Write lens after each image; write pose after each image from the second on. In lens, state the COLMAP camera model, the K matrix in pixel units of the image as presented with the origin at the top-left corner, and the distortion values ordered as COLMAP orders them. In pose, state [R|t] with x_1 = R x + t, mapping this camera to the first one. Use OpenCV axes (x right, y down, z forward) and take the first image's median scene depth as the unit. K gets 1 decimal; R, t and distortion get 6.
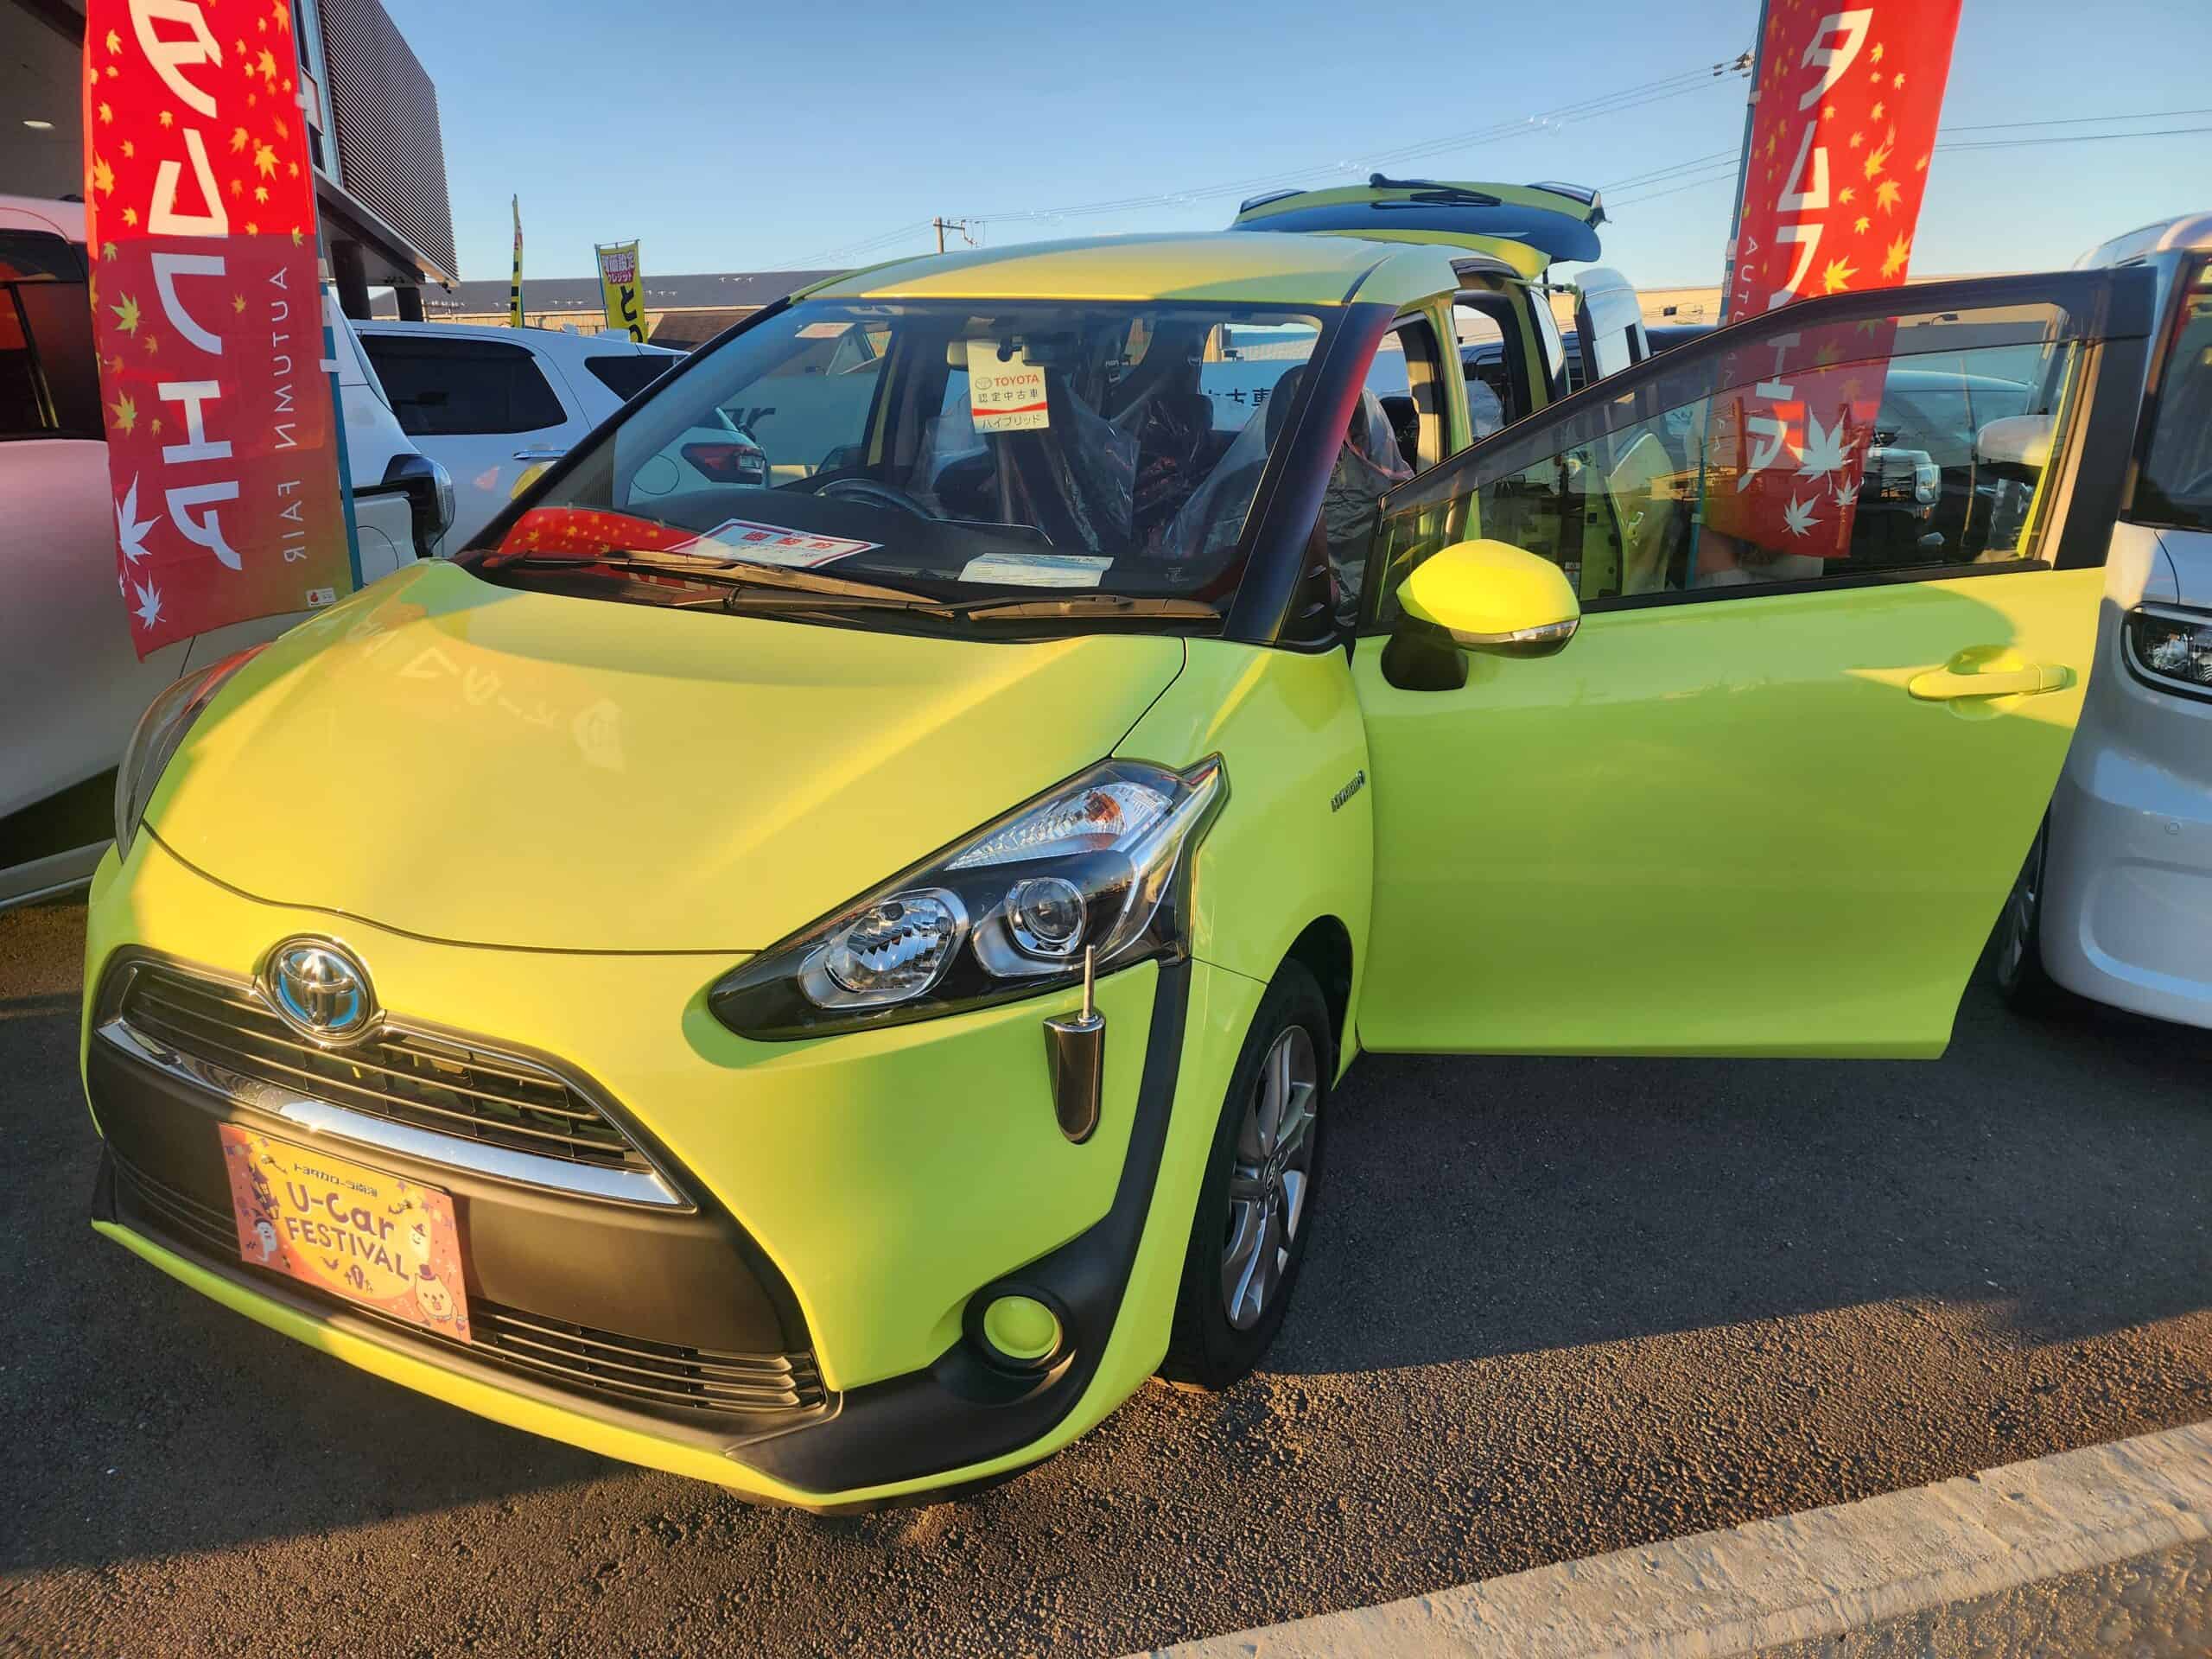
lens RADIAL K [[1404.2, 0, 1106.0], [0, 1404.2, 829.5], [0, 0, 1]] dist [0.048784, -0.043949]
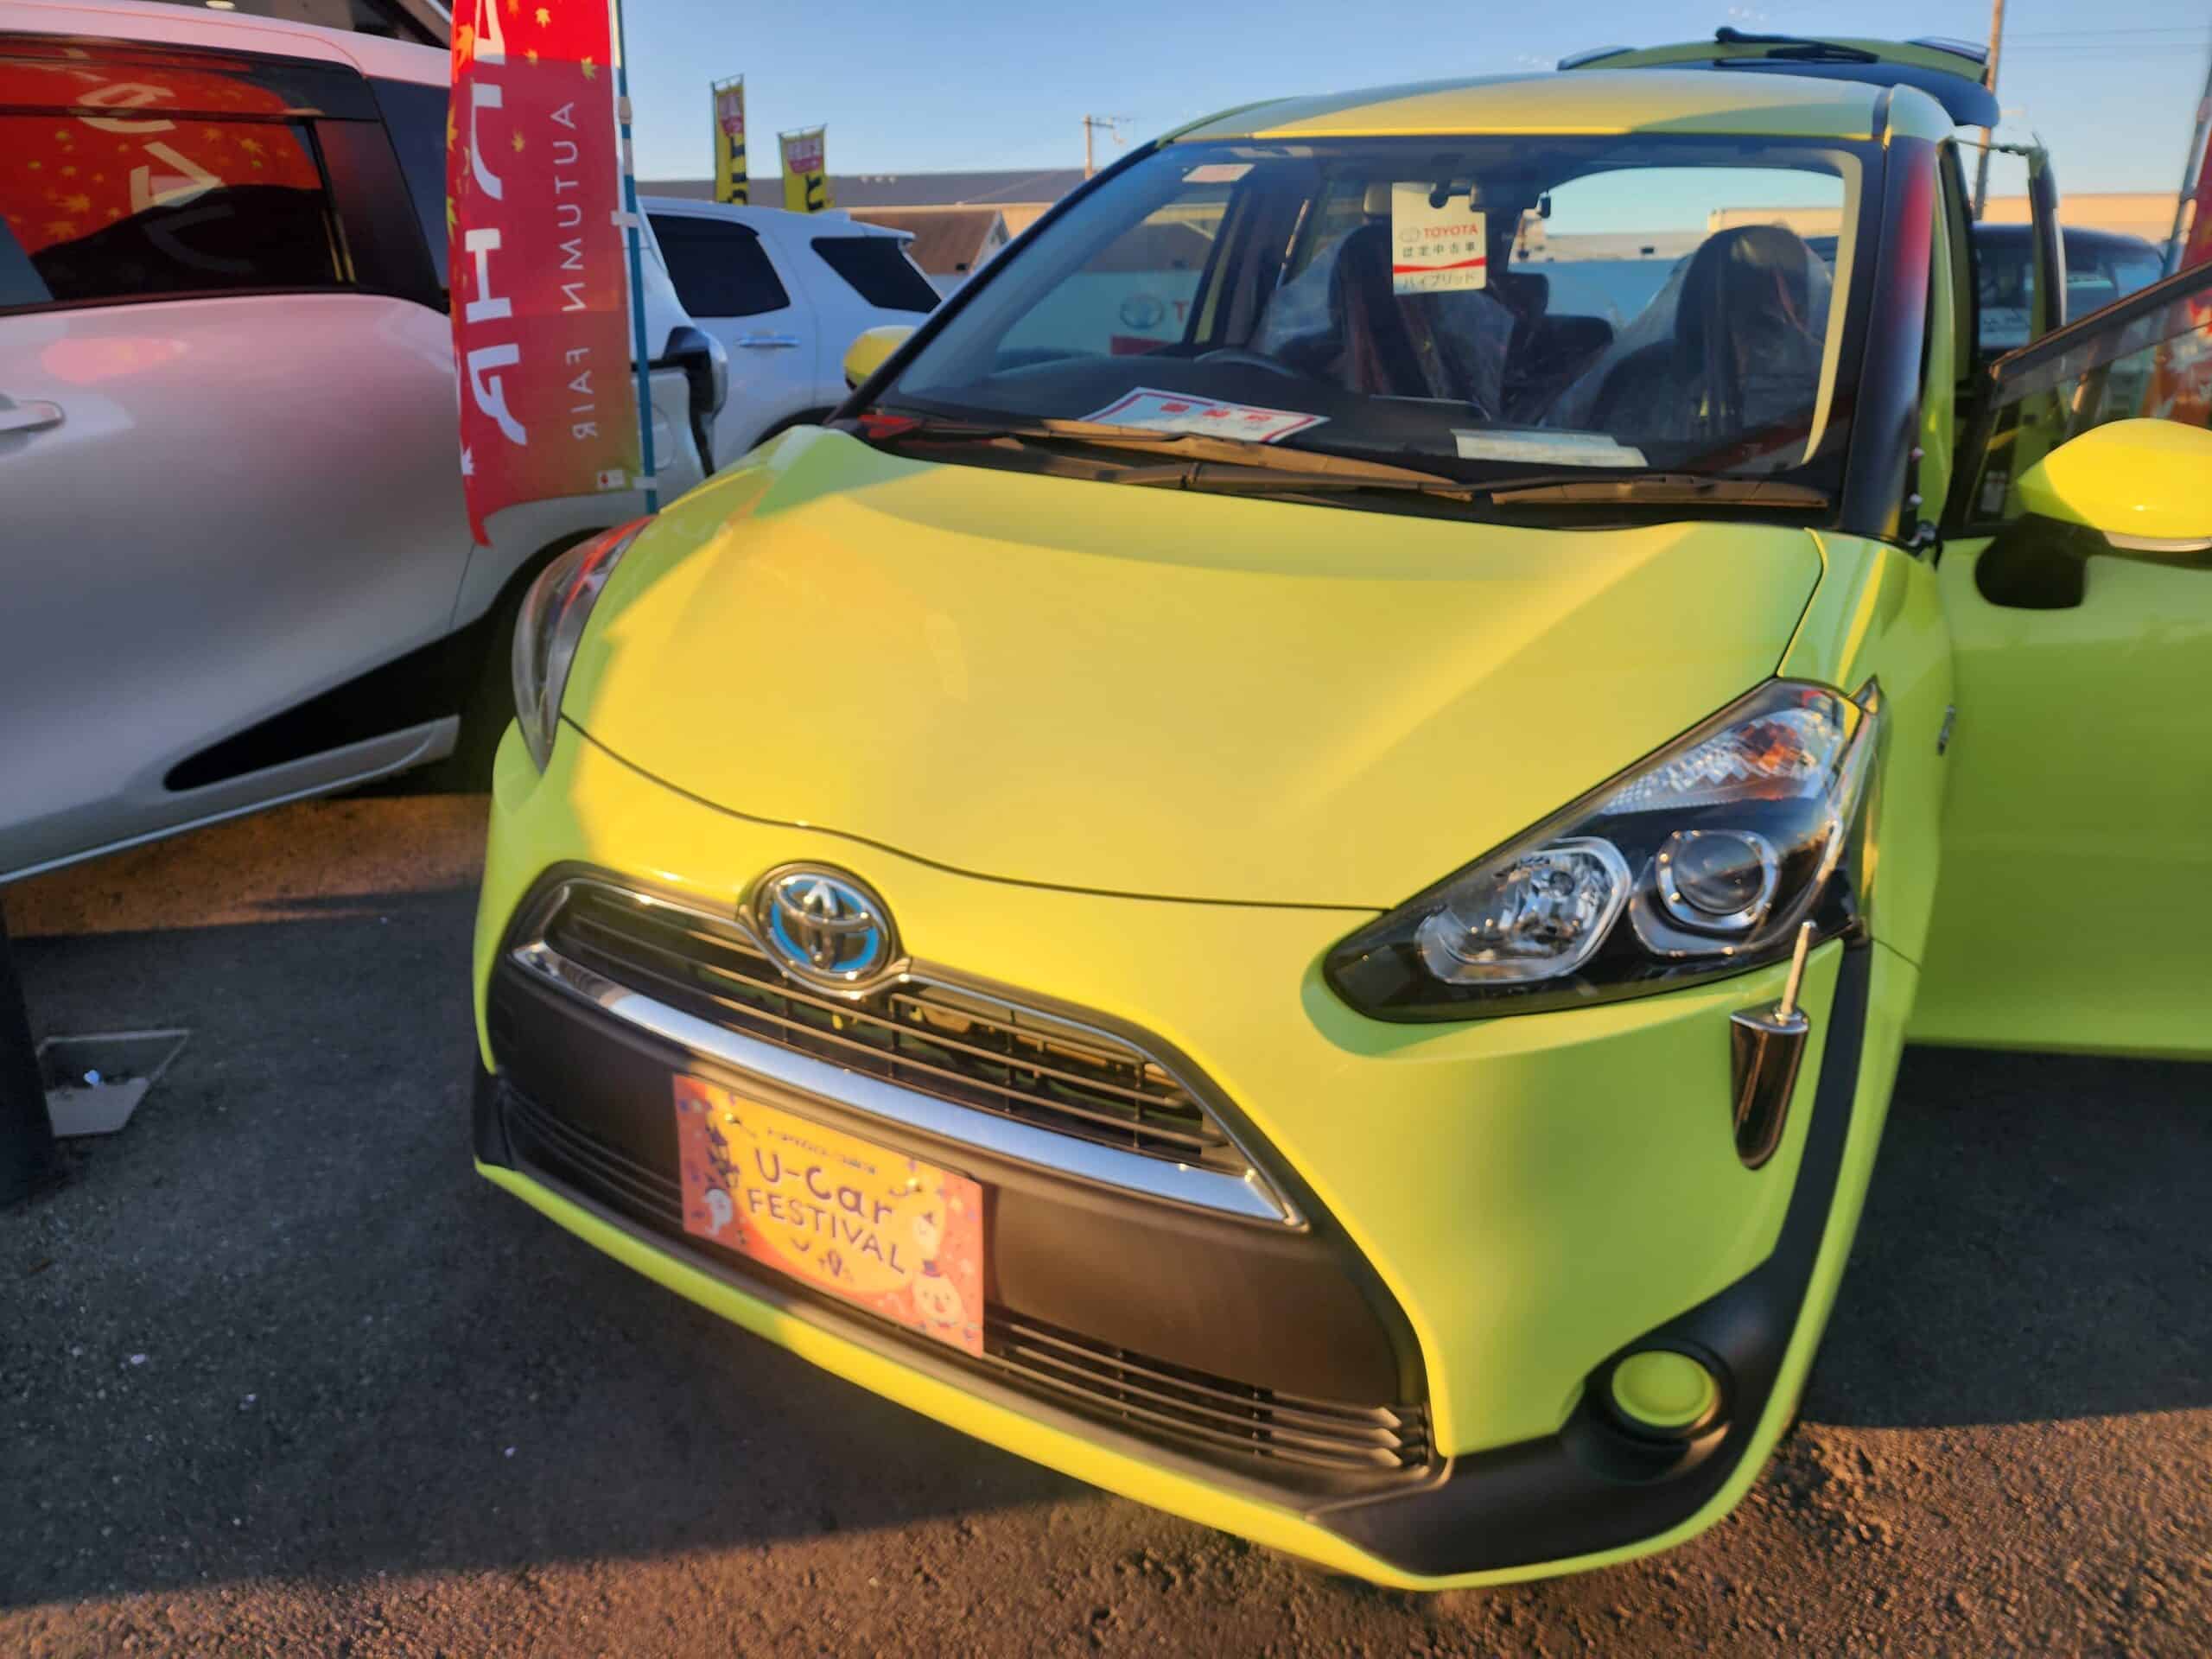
lens RADIAL K [[1404.2, 0, 1106.0], [0, 1404.2, 829.5], [0, 0, 1]] dist [0.048784, -0.043949]
pose [[0.996782, 0.040586, -0.069125, -0.308144], [-0.036874, 0.997851, 0.054157, 0.005016], [0.071174, -0.051434, 0.996137, 0.180731]]
